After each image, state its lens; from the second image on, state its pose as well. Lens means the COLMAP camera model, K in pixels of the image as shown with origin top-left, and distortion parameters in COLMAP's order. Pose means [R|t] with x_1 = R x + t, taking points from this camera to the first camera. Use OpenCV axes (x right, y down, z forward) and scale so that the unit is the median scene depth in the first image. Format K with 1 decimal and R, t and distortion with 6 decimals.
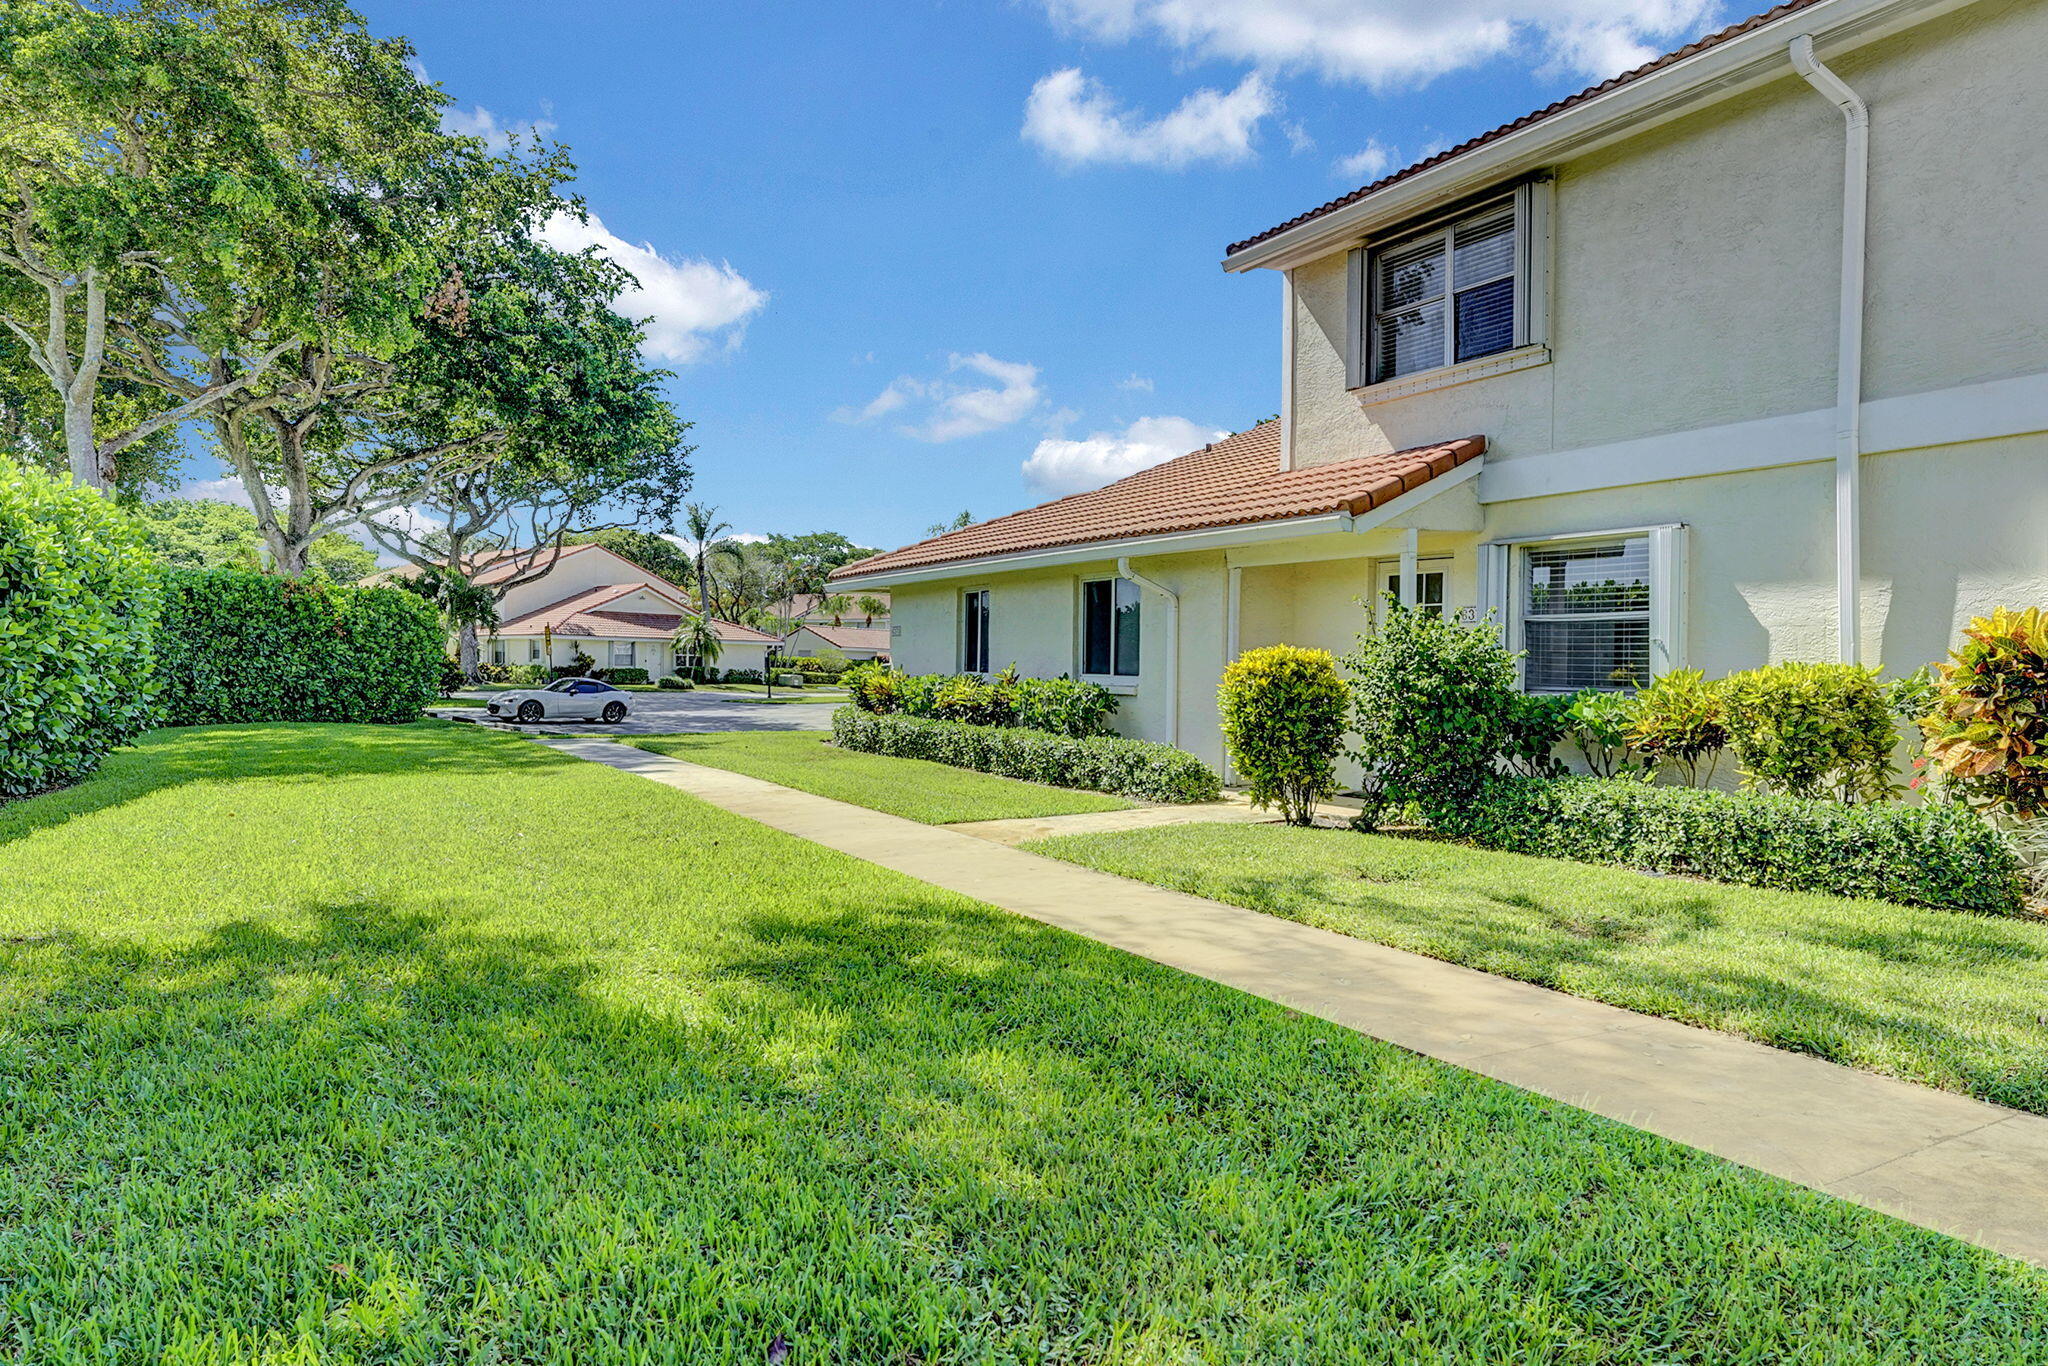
lens RADIAL K [[1299.9, 0, 1024.0], [0, 1299.9, 683.0], [0, 0, 1]] dist [0.002965, 0.000286]
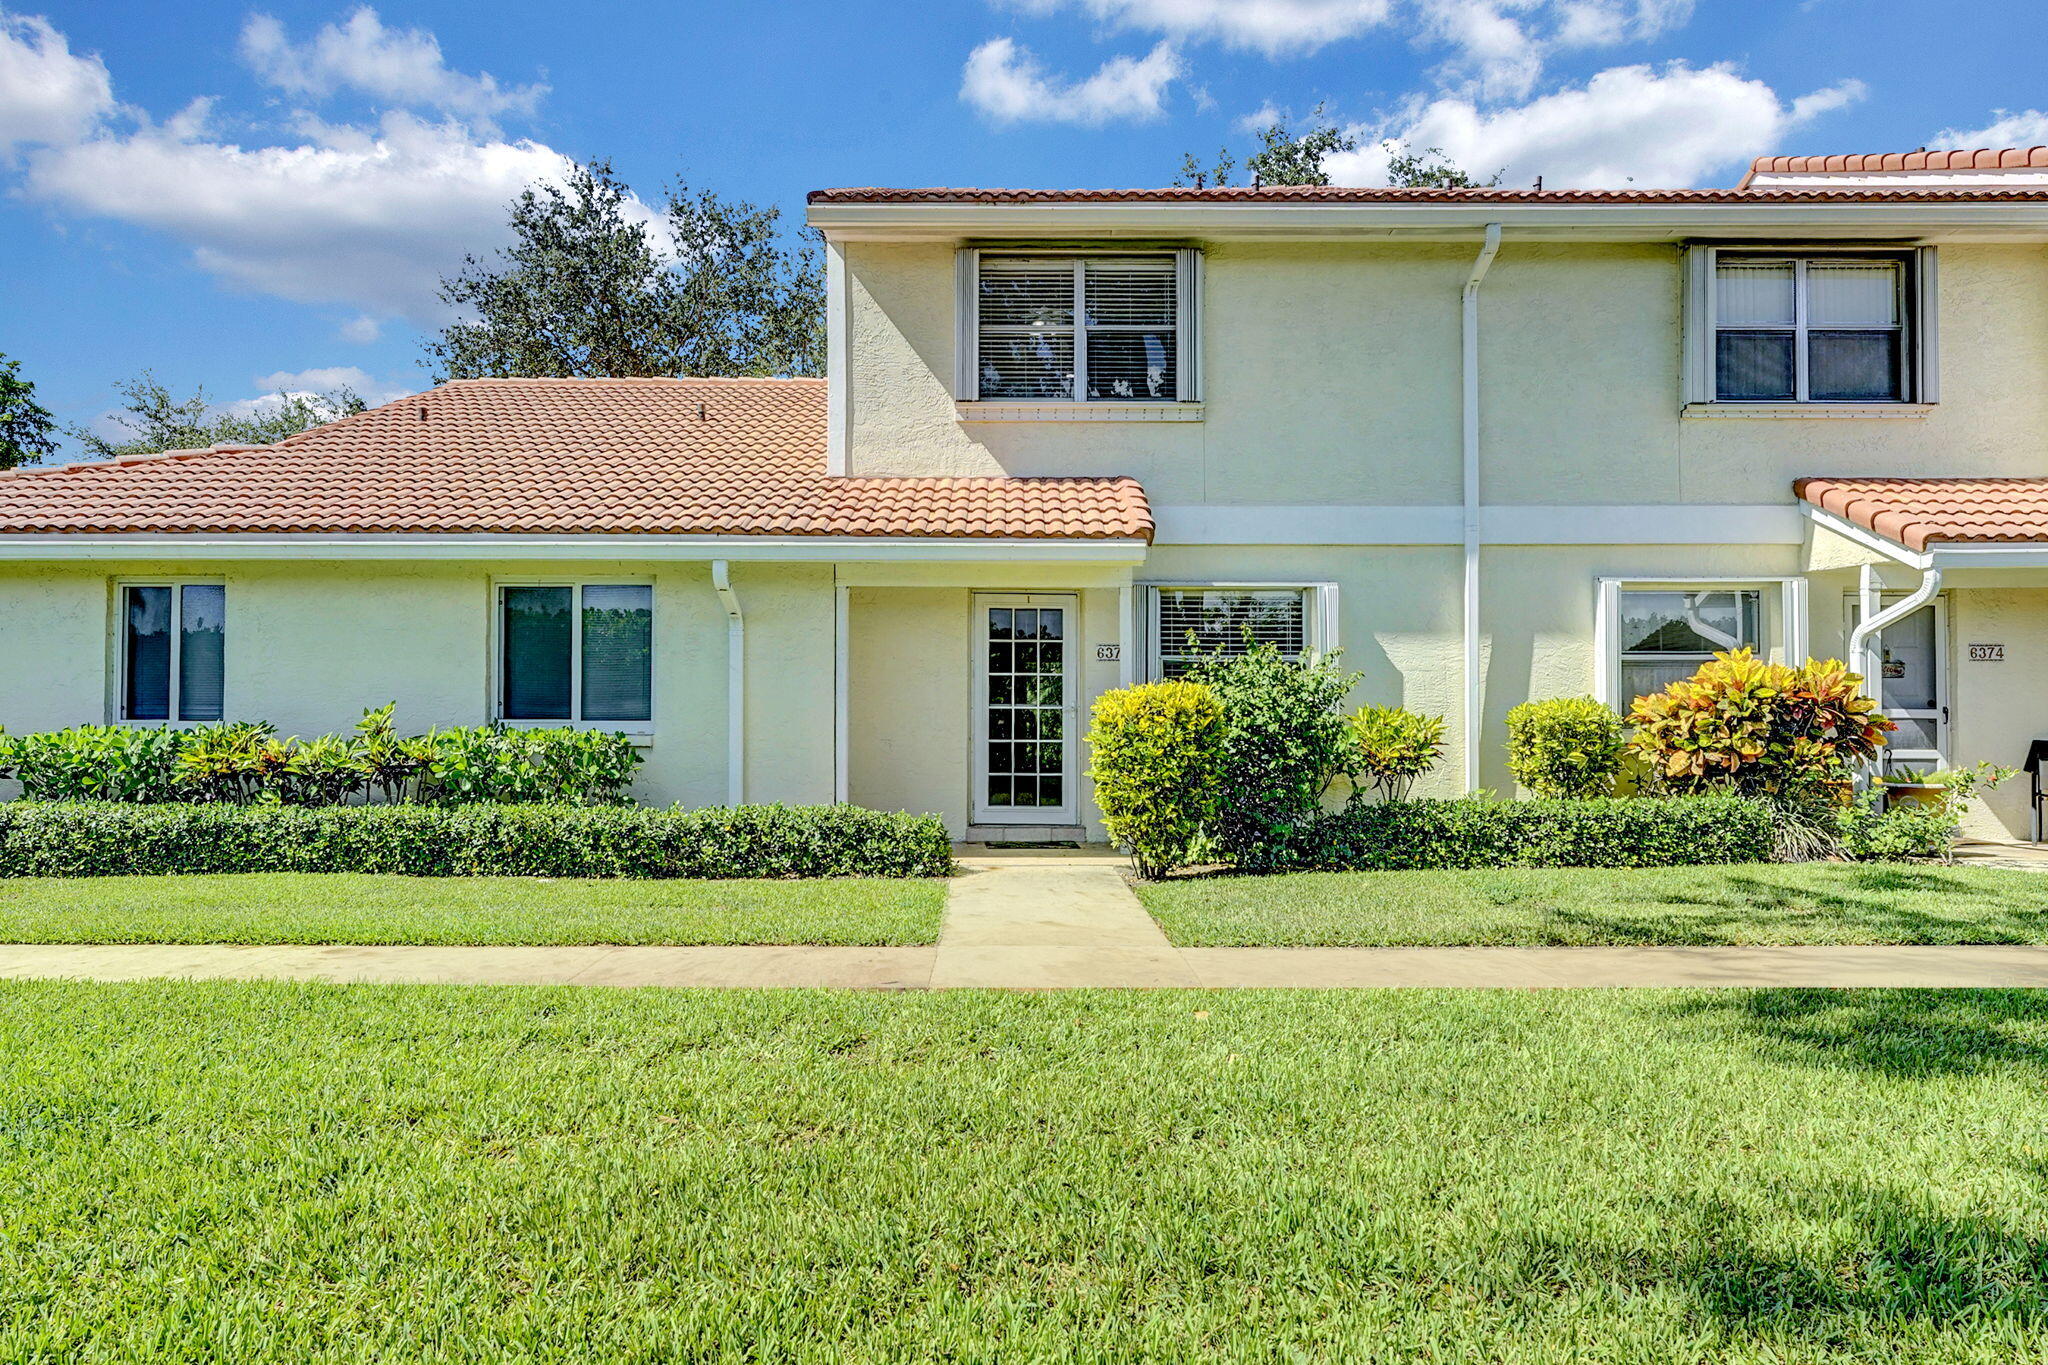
lens RADIAL K [[1299.9, 0, 1024.0], [0, 1299.9, 682.5], [0, 0, 1]] dist [0.002965, 0.000286]
pose [[0.479629, 0.006867, 0.877444, -0.491694], [0.018352, 0.999672, -0.017855, -0.010646], [-0.877279, 0.024667, 0.479346, 0.497258]]
